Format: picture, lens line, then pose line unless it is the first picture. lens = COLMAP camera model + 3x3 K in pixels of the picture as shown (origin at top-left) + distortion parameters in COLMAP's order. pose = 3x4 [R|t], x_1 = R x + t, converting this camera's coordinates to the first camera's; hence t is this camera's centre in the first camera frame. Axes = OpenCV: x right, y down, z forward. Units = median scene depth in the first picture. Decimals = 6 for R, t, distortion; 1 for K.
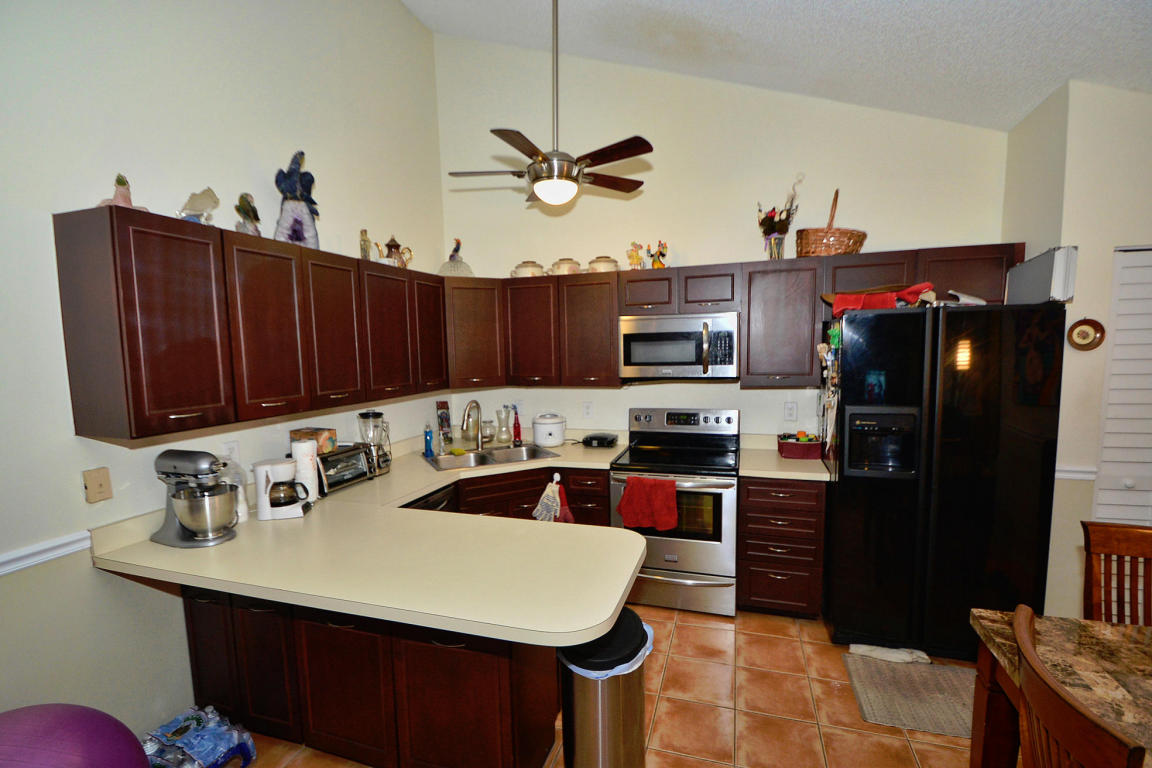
lens RADIAL K [[527.3, 0, 565.2], [0, 527.3, 406.7], [0, 0, 1]] dist [0.002911, -0.014179]
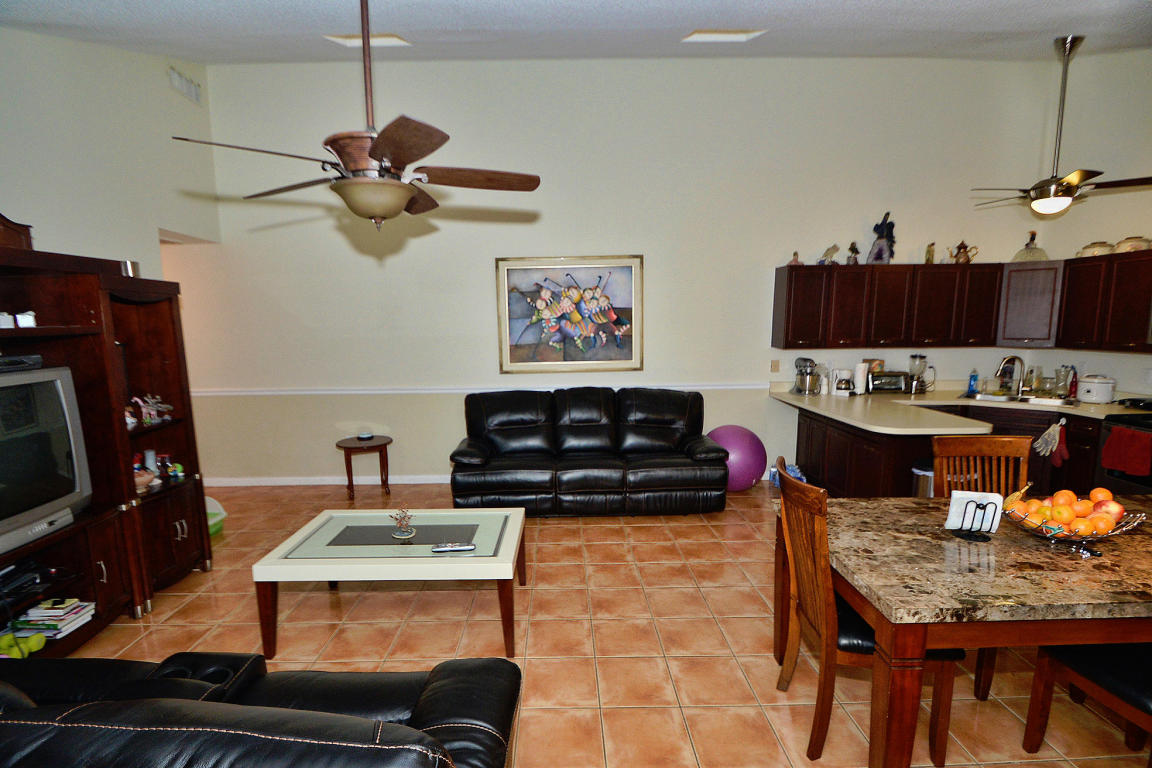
lens RADIAL K [[511.7, 0, 567.7], [0, 511.7, 404.5], [0, 0, 1]] dist [-0.000628, -0.000199]
pose [[0.328011, 0.169415, -0.929359, 0.849437], [-0.106334, 0.984157, 0.141875, 0.056426], [0.938670, 0.052286, 0.340829, -0.610215]]
